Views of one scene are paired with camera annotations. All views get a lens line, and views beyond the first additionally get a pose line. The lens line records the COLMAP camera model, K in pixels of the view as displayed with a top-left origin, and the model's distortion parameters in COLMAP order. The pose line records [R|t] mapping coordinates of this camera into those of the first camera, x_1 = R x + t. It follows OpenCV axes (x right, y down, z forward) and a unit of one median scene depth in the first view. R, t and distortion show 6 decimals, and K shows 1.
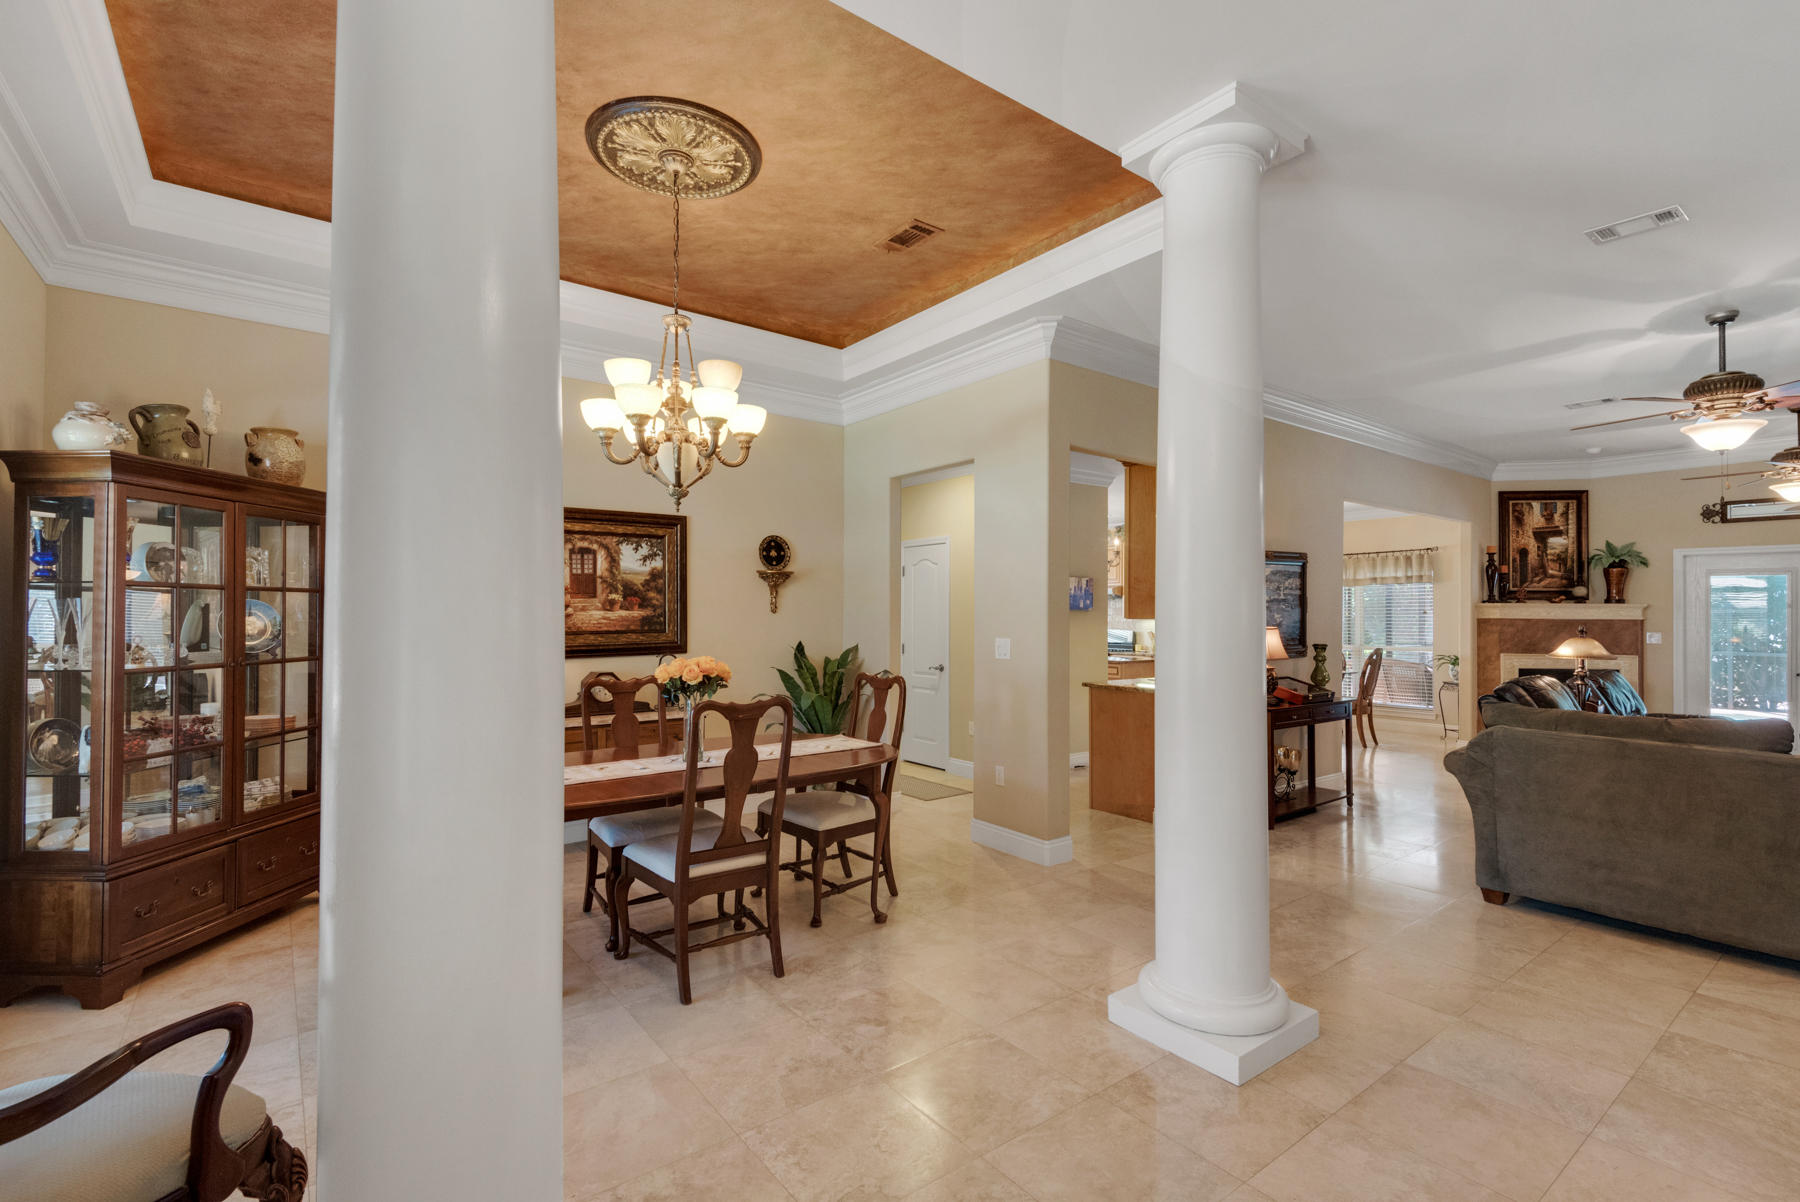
lens RADIAL K [[813.2, 0, 906.1], [0, 813.2, 601.8], [0, 0, 1]] dist [0.028995, -0.016023]
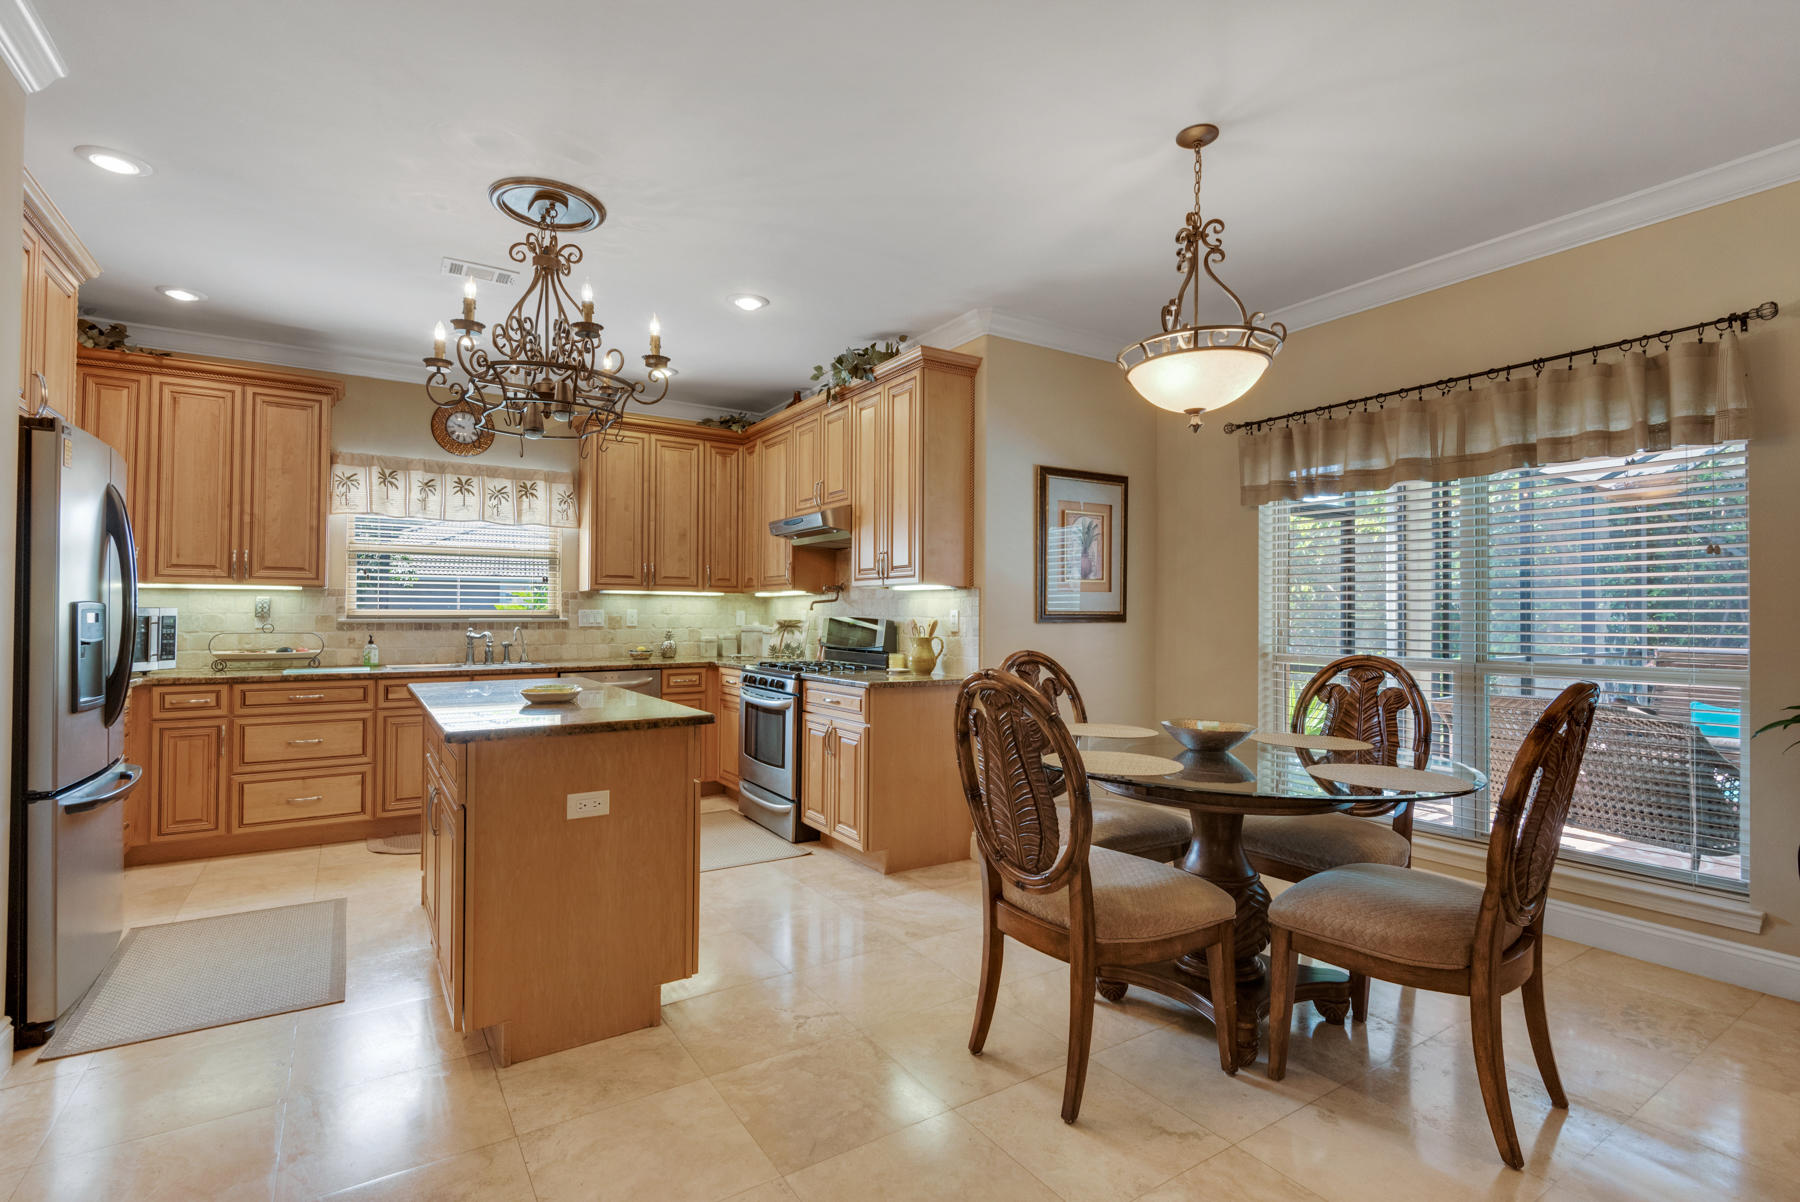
lens RADIAL K [[839.3, 0, 900.0], [0, 839.3, 601.0], [0, 0, 1]] dist [0.041672, -0.031181]
pose [[0.996592, 0.002391, -0.082453, 0.373580], [-0.002576, 0.999994, -0.002141, 0.032368], [0.082447, 0.002346, 0.996593, 0.682103]]
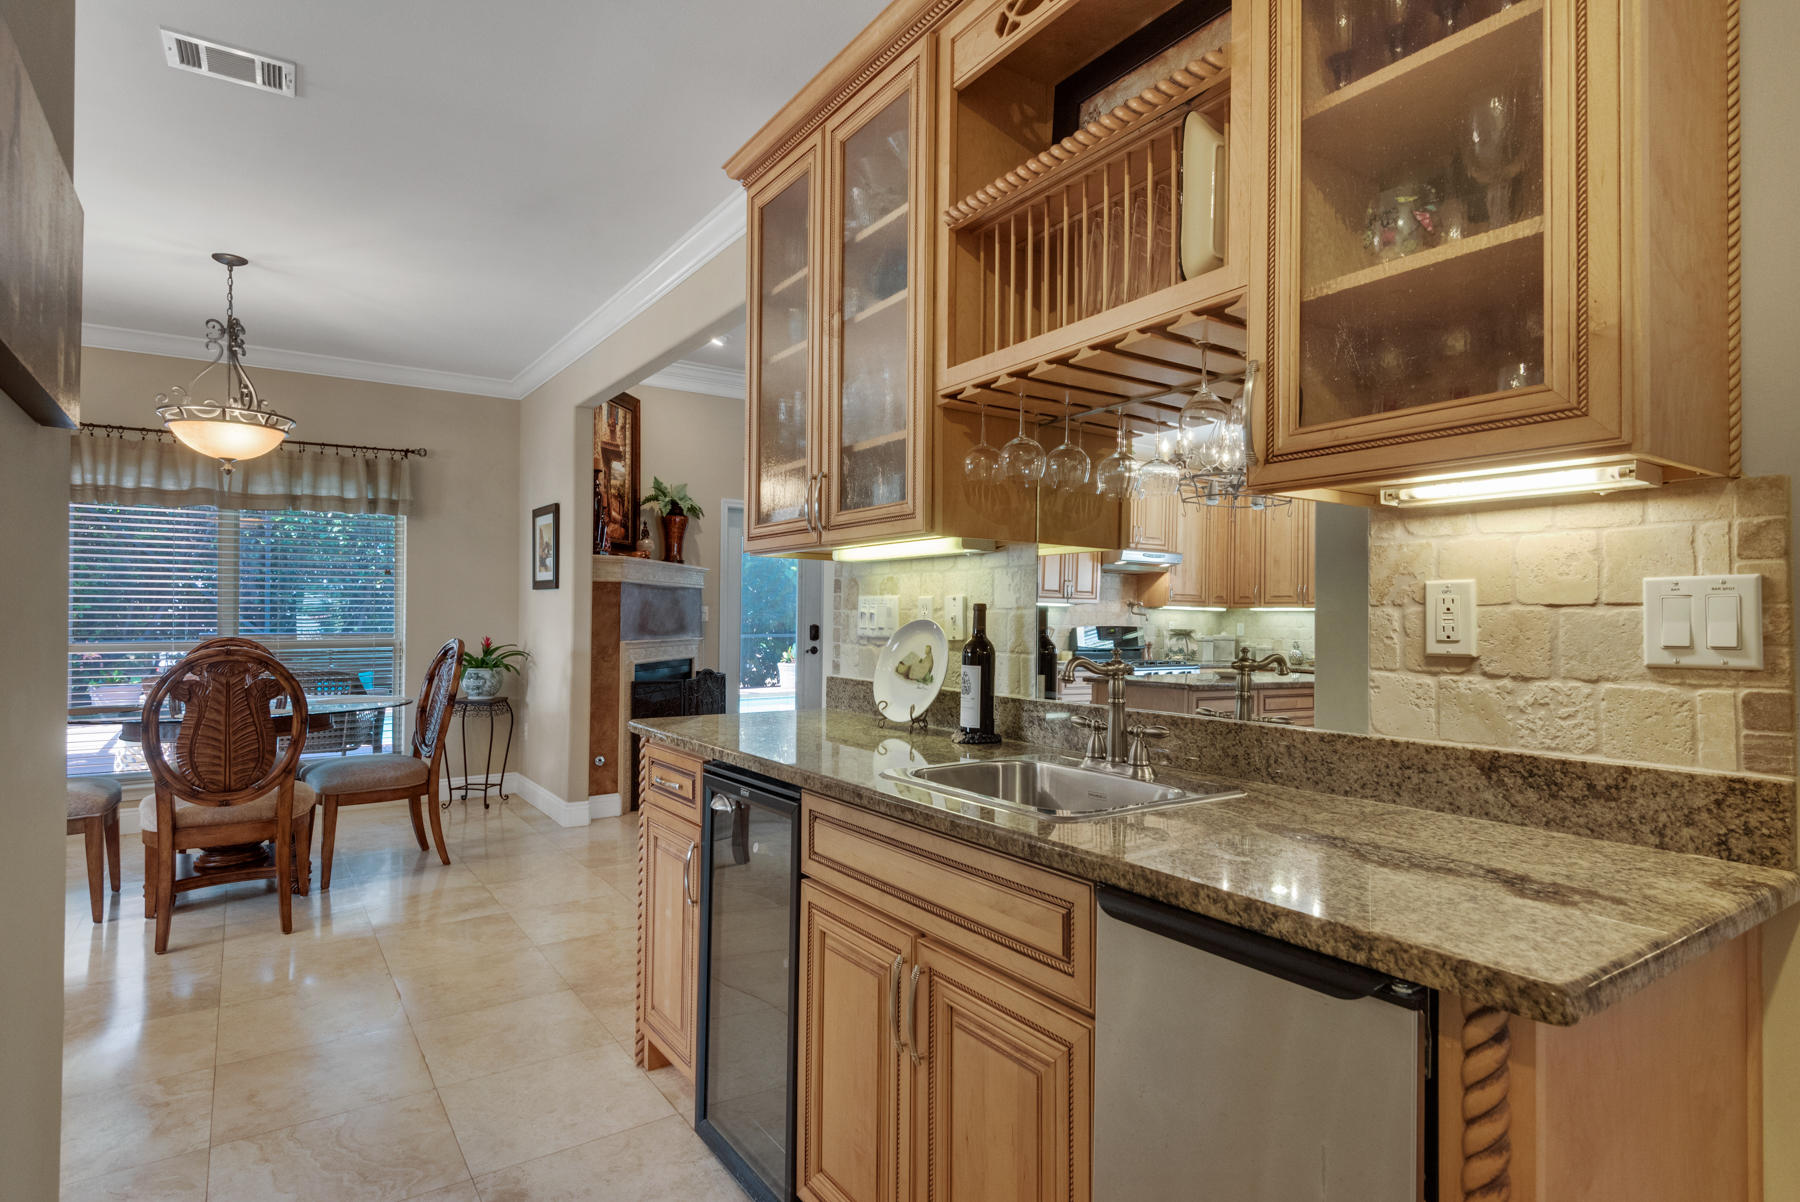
lens RADIAL K [[920.8, 0, 896.7], [0, 920.8, 596.4], [0, 0, 1]] dist [0.018191, -0.000269]
pose [[0.063535, 0.016656, 0.997841, 0.066847], [-0.013779, 0.999780, -0.015812, 0.032901], [-0.997884, -0.012744, 0.063751, 0.643487]]
